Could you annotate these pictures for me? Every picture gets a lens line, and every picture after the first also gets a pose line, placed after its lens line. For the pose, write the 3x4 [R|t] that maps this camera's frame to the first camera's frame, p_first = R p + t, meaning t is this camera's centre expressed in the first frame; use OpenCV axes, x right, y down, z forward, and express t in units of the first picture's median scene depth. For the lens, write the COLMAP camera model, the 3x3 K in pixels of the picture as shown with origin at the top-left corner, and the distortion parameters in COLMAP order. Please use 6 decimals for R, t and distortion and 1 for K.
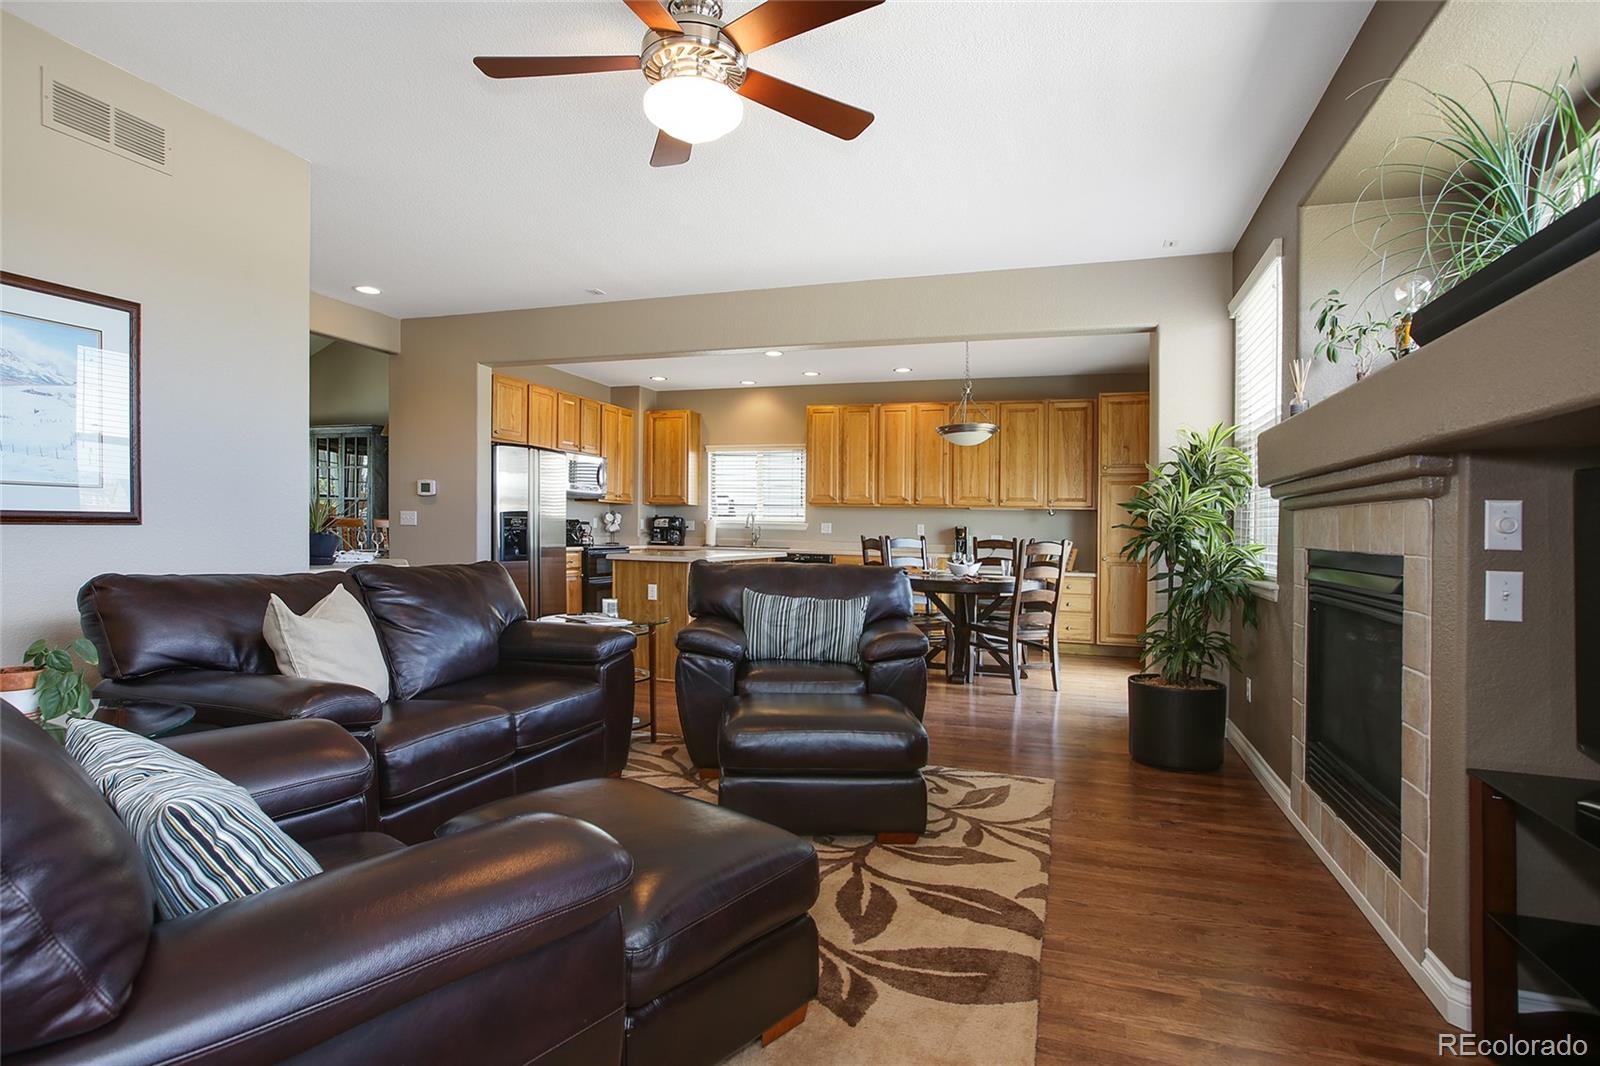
lens RADIAL K [[790.9, 0, 804.5], [0, 790.9, 528.4], [0, 0, 1]] dist [-0.004261, 0.000966]
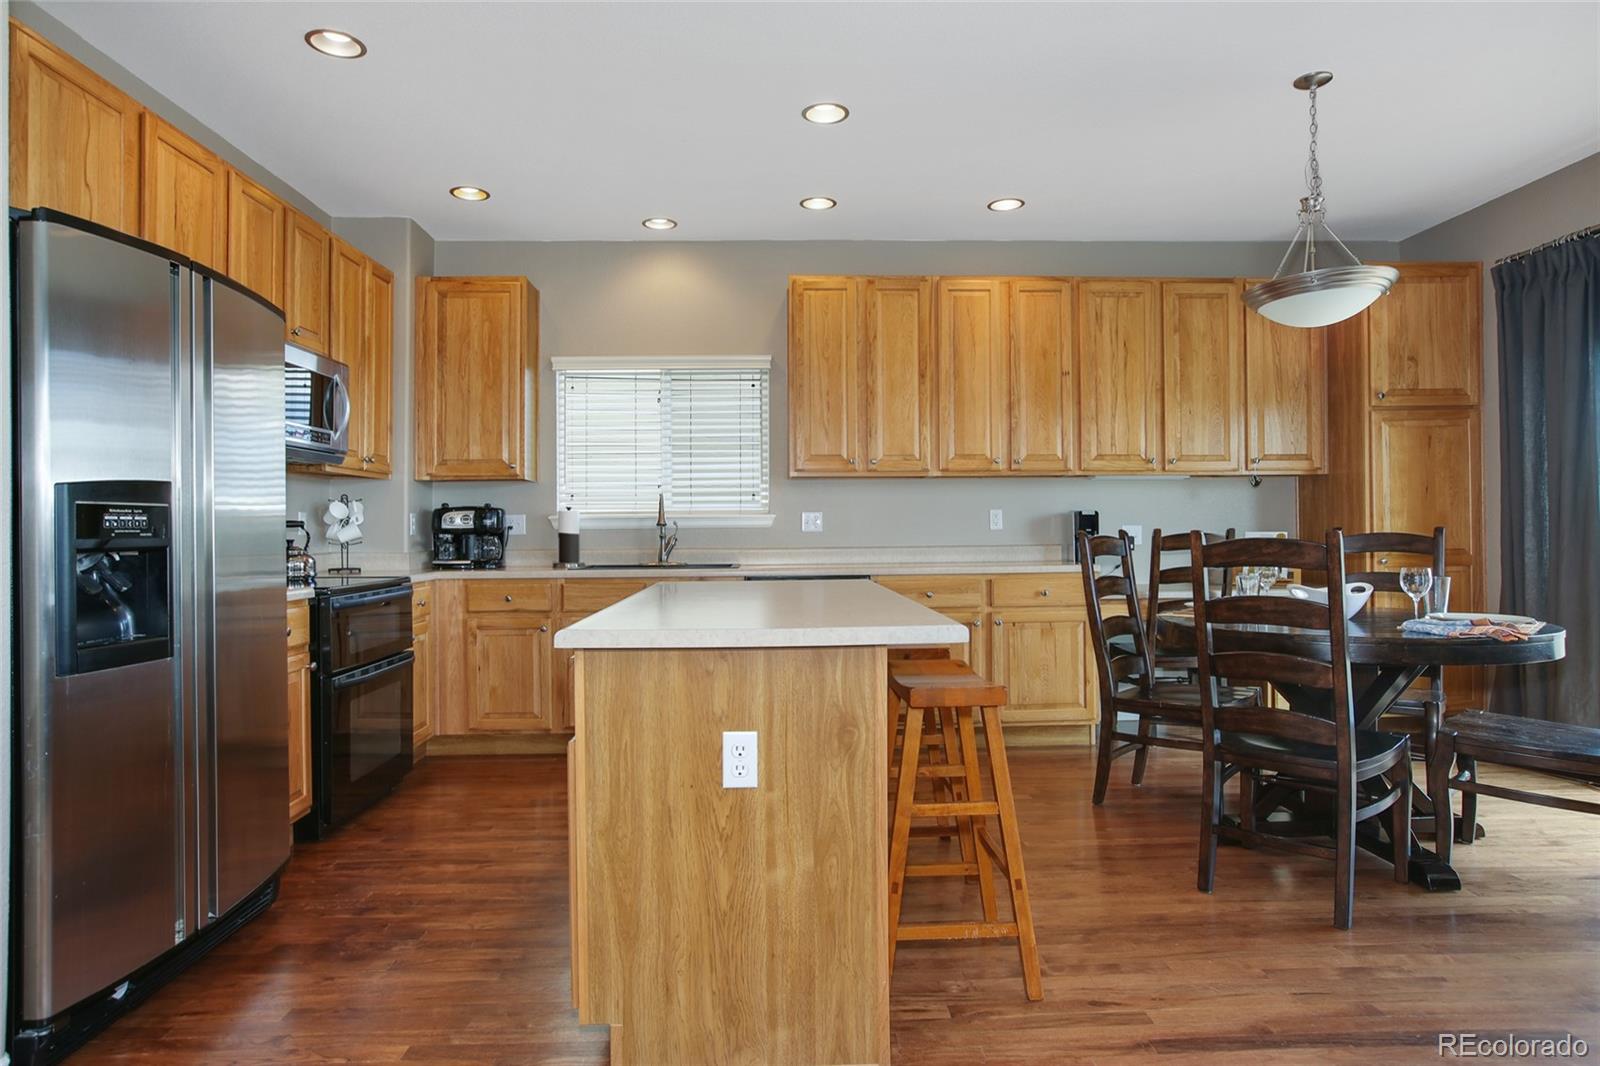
lens RADIAL K [[922.7, 0, 818.7], [0, 922.7, 510.9], [0, 0, 1]] dist [-0.003052, -0.001903]
pose [[0.937970, -0.023631, 0.345909, -0.187144], [0.028538, 0.999551, -0.009100, -0.001573], [-0.345539, 0.018407, 0.938224, 0.465854]]
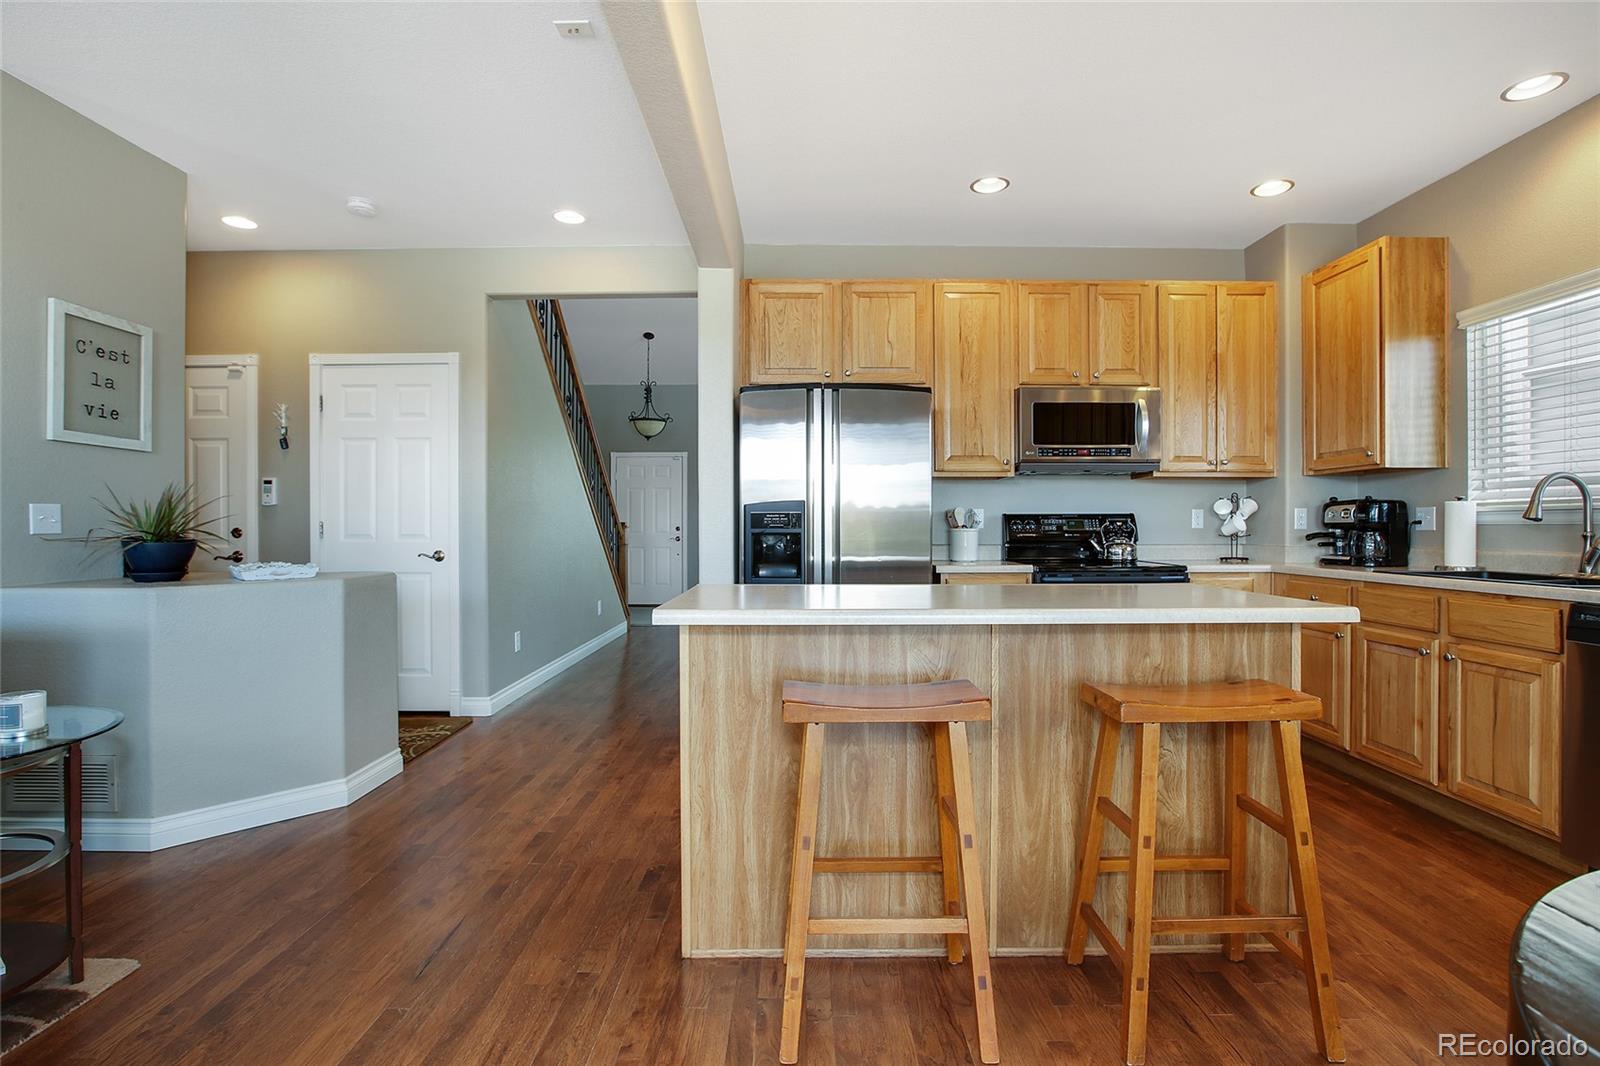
lens RADIAL K [[777.6, 0, 789.5], [0, 777.6, 535.2], [0, 0, 1]] dist [-0.048953, 0.011625]
pose [[0.316116, -0.011483, -0.948651, 0.136589], [0.011222, 0.999902, -0.008364, 0.005326], [0.948654, -0.008002, 0.316214, 0.630530]]
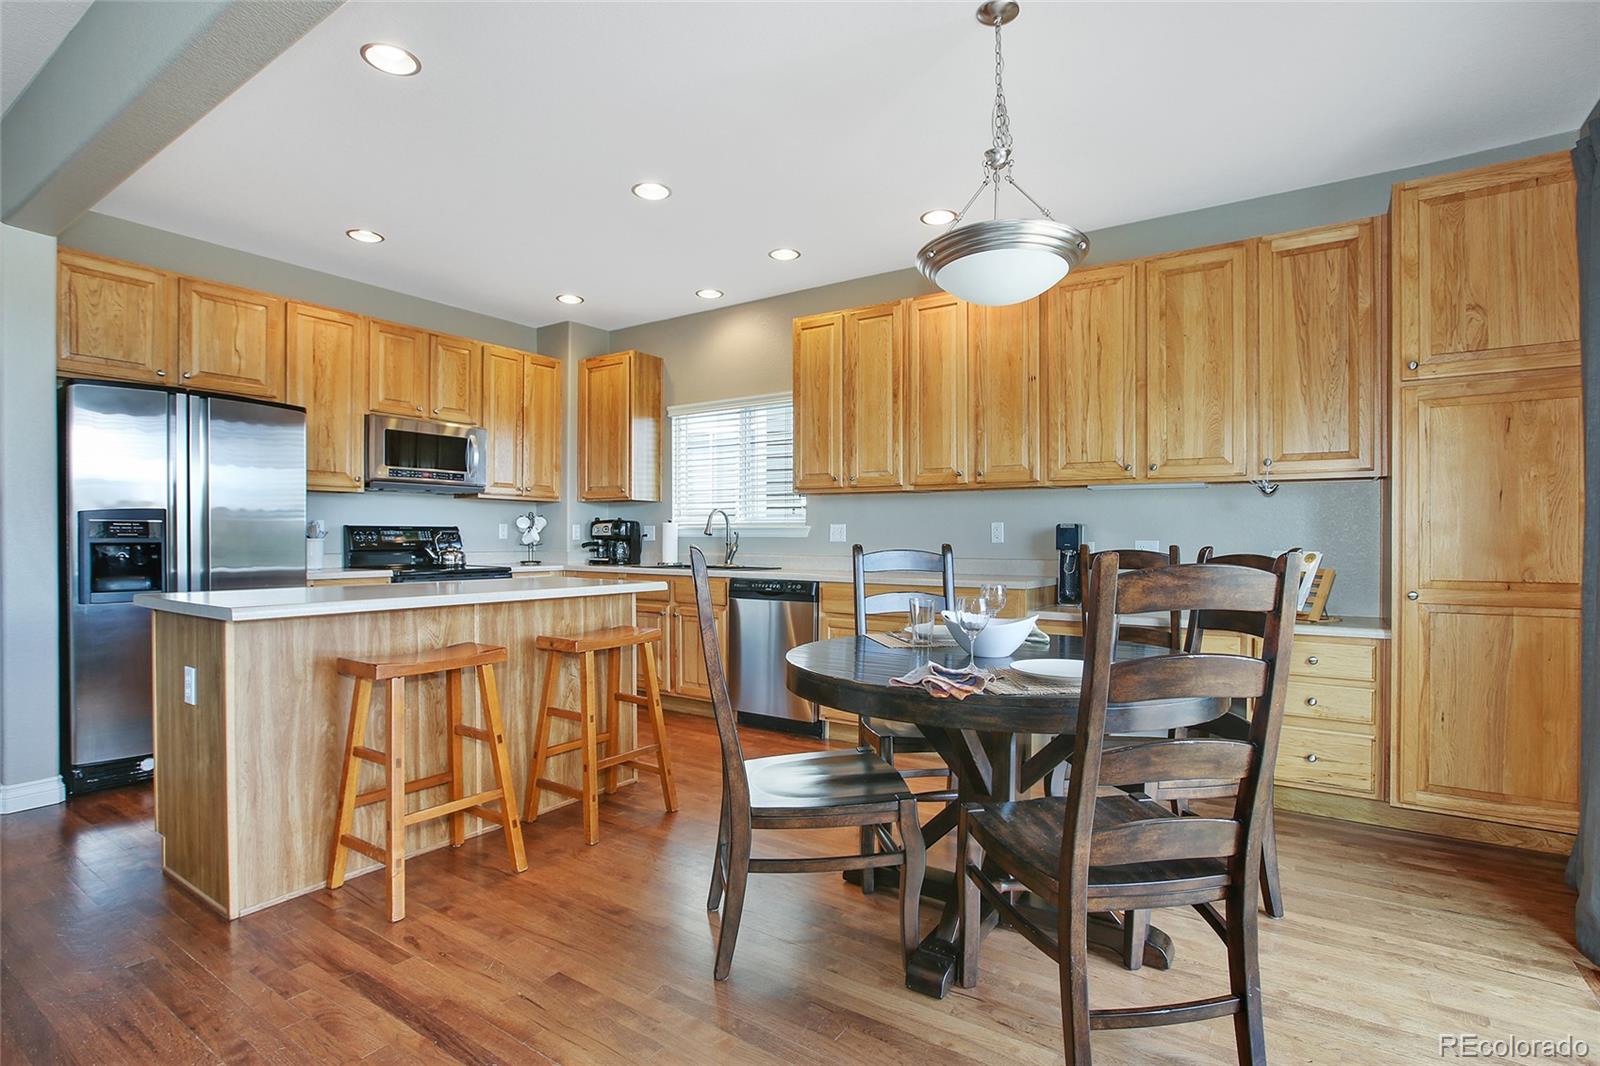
lens RADIAL K [[790.9, 0, 798.2], [0, 790.9, 544.2], [0, 0, 1]] dist [-0.004261, 0.000966]
pose [[0.960773, -0.015478, -0.276905, 0.167856], [0.017593, 0.999832, 0.005158, 0.005041], [0.276779, -0.009828, 0.960883, 0.462732]]
